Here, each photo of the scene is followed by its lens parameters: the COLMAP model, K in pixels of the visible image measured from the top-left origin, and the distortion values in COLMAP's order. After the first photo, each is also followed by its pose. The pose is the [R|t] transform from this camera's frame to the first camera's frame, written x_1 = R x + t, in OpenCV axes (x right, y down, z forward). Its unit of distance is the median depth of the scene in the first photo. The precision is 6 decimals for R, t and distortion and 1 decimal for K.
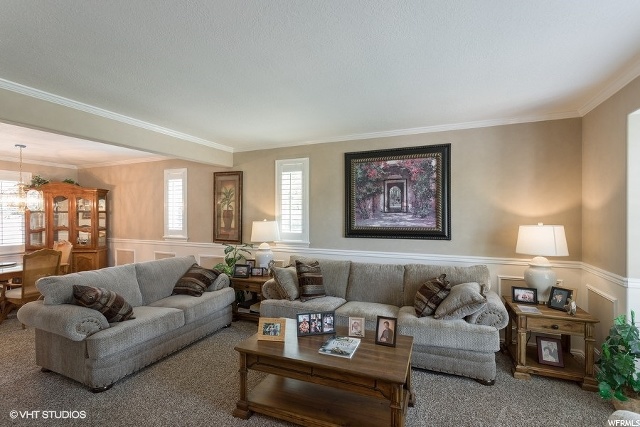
lens RADIAL K [[306.0, 0, 316.9], [0, 306.0, 214.2], [0, 0, 1]] dist [0.006381, 0.002437]
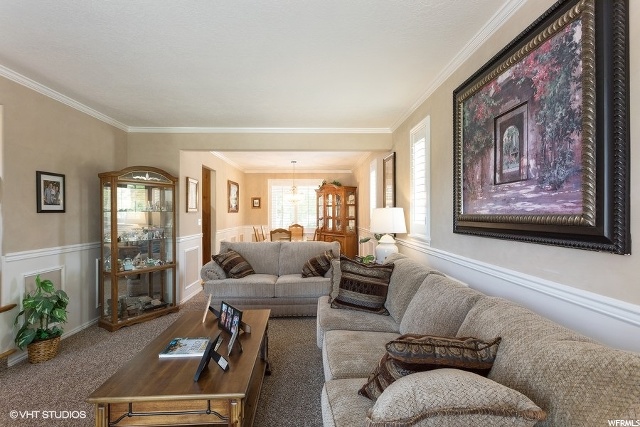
lens RADIAL K [[306.0, 0, 318.1], [0, 306.0, 211.8], [0, 0, 1]] dist [0.006381, 0.002437]
pose [[0.416354, -0.004579, -0.909191, 0.554145], [-0.000357, 0.999986, -0.005199, 0.040396], [0.909203, 0.002489, 0.416346, 0.547445]]
